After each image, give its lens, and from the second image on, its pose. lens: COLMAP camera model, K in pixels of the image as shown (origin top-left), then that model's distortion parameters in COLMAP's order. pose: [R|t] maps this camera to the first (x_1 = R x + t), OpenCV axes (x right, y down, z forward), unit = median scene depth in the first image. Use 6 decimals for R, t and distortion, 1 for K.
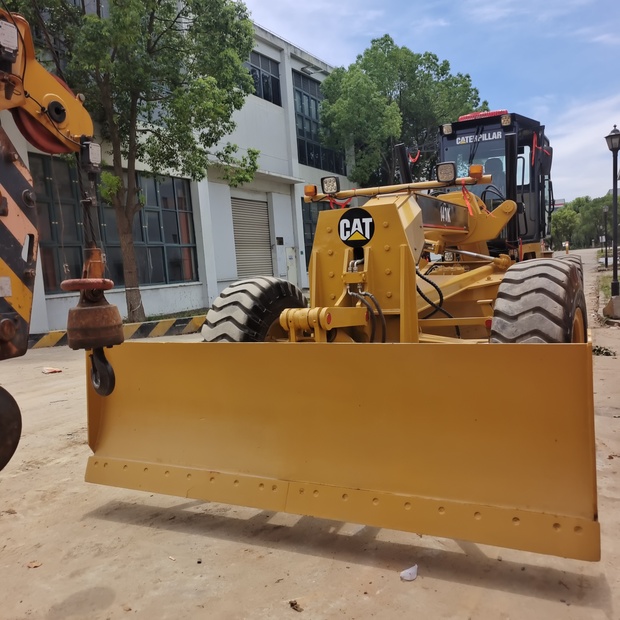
lens RADIAL K [[562.7, 0, 311.8], [0, 562.7, 313.4], [0, 0, 1]] dist [0.012479, 0.016812]
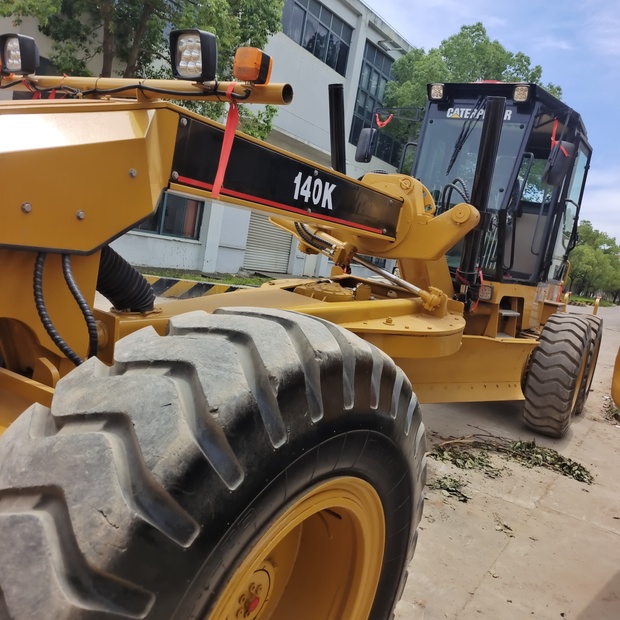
lens RADIAL K [[562.7, 0, 312.9], [0, 562.7, 312.1], [0, 0, 1]] dist [0.012479, 0.016812]
pose [[0.966146, 0.247089, -0.074220, 0.057695], [-0.245446, 0.968926, 0.030641, -0.014430], [0.079484, -0.011386, 0.996771, 0.083593]]
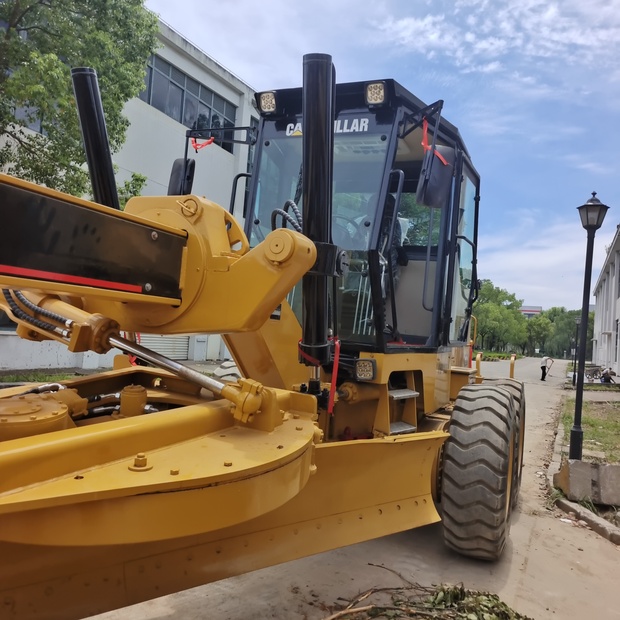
lens RADIAL K [[562.7, 0, 314.2], [0, 562.7, 310.0], [0, 0, 1]] dist [0.012479, 0.016812]
pose [[0.988597, 0.146634, 0.034272, 0.078972], [-0.140829, 0.980872, -0.134378, -0.023267], [-0.053321, 0.128019, 0.990337, 0.143862]]
